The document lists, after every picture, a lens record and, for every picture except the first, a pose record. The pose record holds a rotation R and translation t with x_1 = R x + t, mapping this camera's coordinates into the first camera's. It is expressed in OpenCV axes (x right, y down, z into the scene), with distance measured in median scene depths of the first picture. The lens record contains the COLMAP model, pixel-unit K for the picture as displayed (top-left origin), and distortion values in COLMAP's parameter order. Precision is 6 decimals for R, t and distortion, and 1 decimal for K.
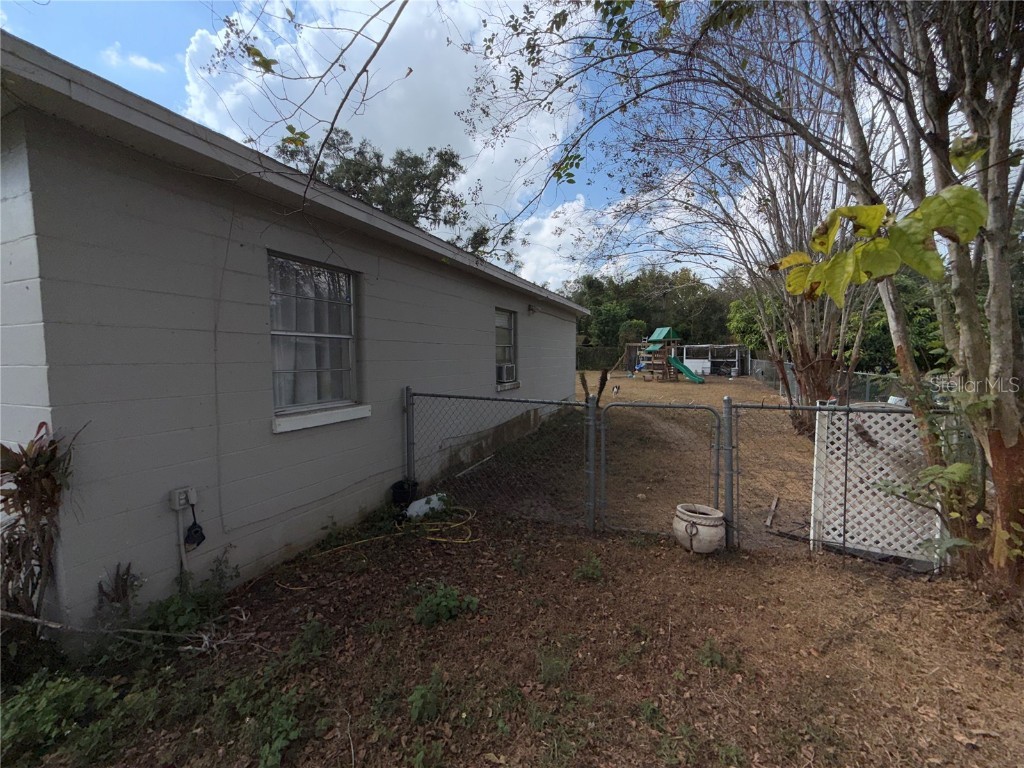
lens RADIAL K [[409.9, 0, 510.3], [0, 409.9, 382.0], [0, 0, 1]] dist [0.000402, 0.000117]
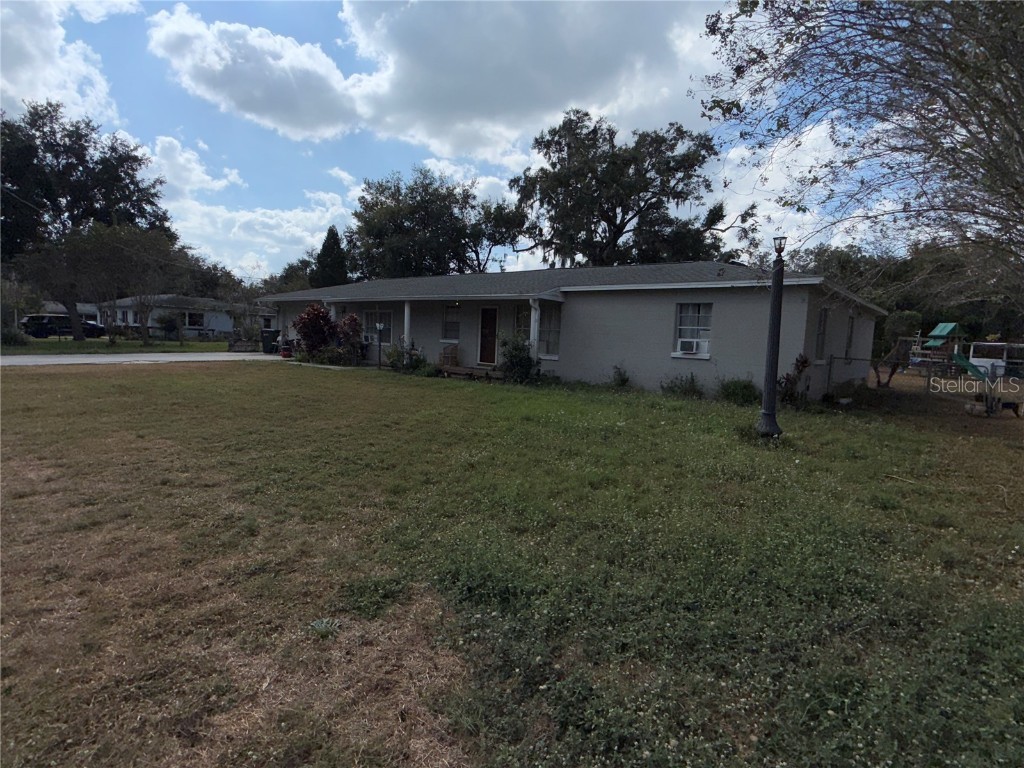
lens RADIAL K [[568.6, 0, 513.1], [0, 568.6, 385.3], [0, 0, 1]] dist [-0.002440, 0.000485]
pose [[0.961322, 0.061141, -0.268556, -0.204734], [-0.058791, 0.998129, 0.016791, 0.043710], [0.269080, -0.000353, 0.963118, -0.475240]]
